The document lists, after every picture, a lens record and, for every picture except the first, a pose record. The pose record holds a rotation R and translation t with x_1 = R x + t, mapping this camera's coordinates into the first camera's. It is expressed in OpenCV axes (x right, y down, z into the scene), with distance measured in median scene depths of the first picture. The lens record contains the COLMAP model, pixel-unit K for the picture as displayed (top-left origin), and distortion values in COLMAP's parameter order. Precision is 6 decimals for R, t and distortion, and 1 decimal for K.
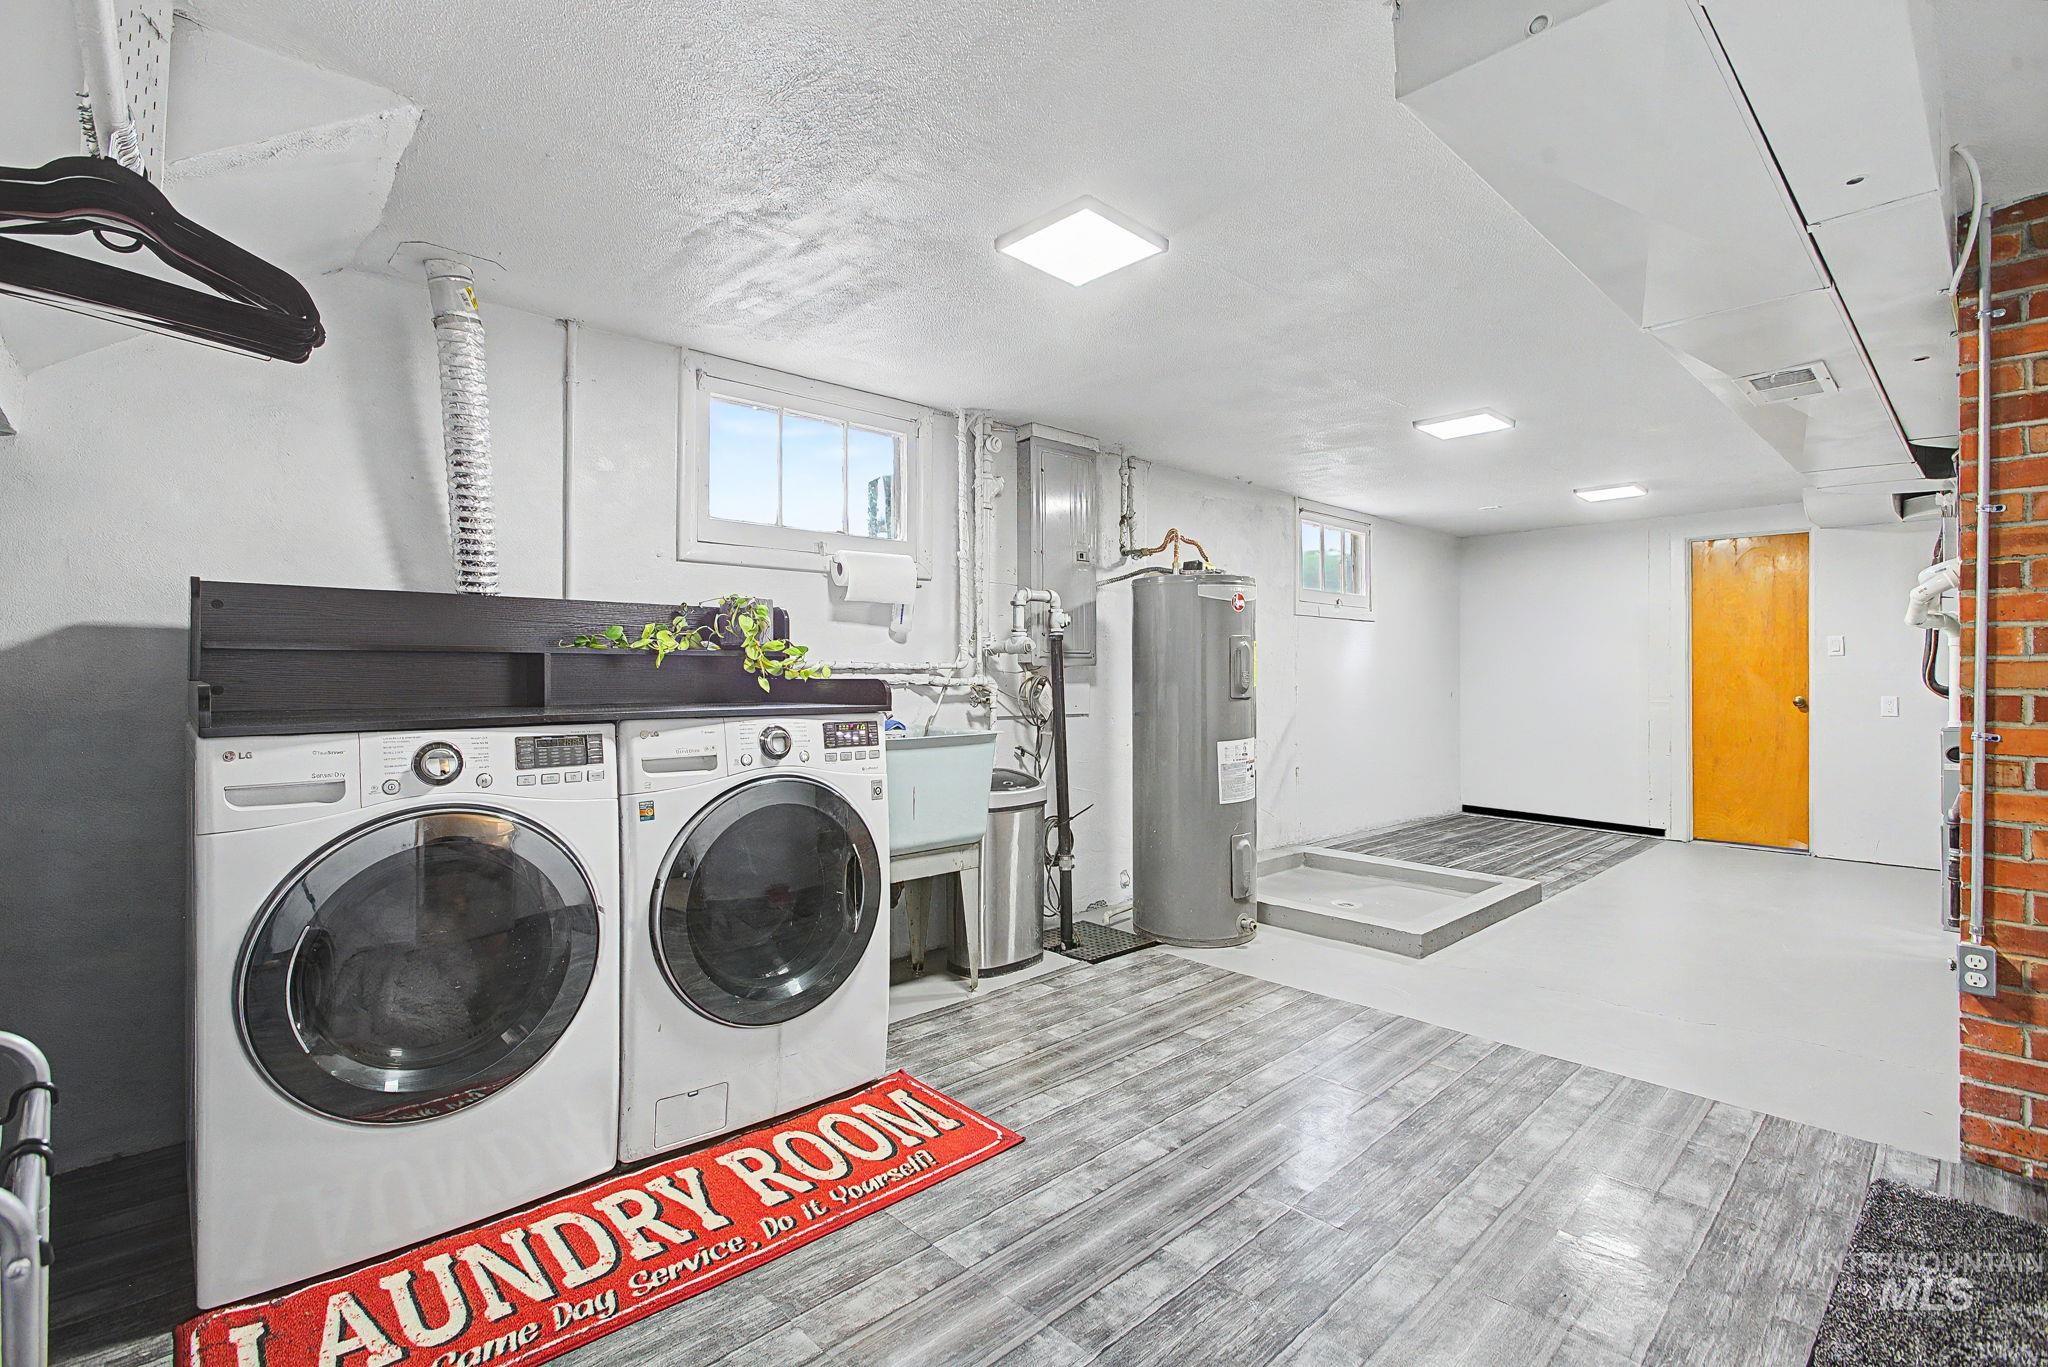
lens RADIAL K [[928.3, 0, 1022.1], [0, 928.3, 673.7], [0, 0, 1]] dist [0.006279, -0.003772]
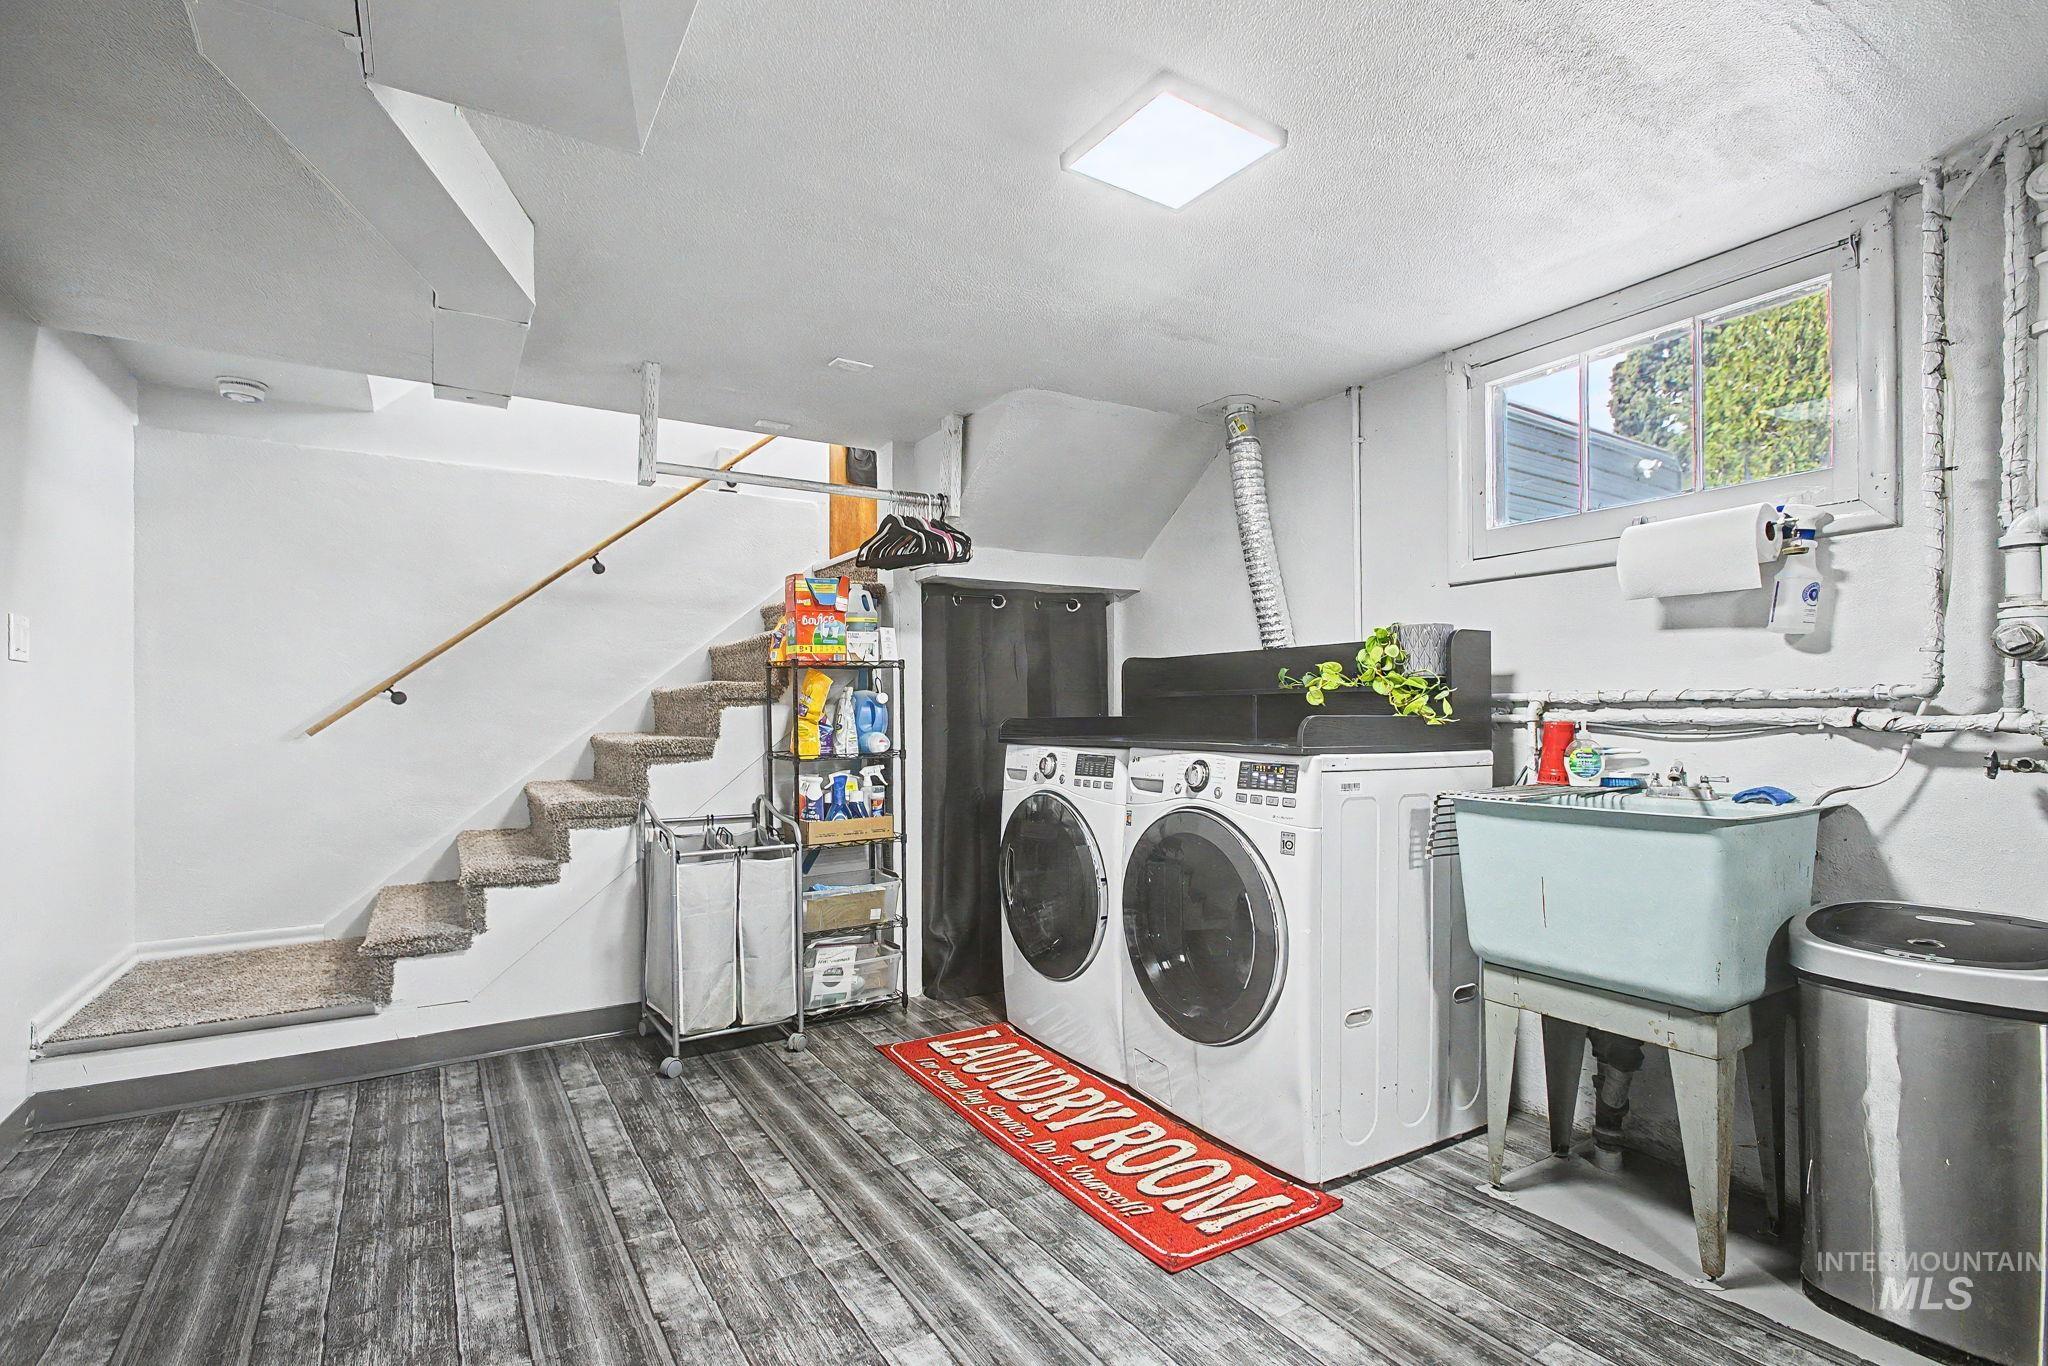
lens RADIAL K [[928.3, 0, 975.2], [0, 928.3, 715.1], [0, 0, 1]] dist [0.006279, -0.003772]
pose [[-0.209620, 0.001283, -0.977782, 0.873028], [0.004468, 0.999990, 0.000354, 0.003430], [0.977773, -0.004294, -0.209624, 1.034250]]
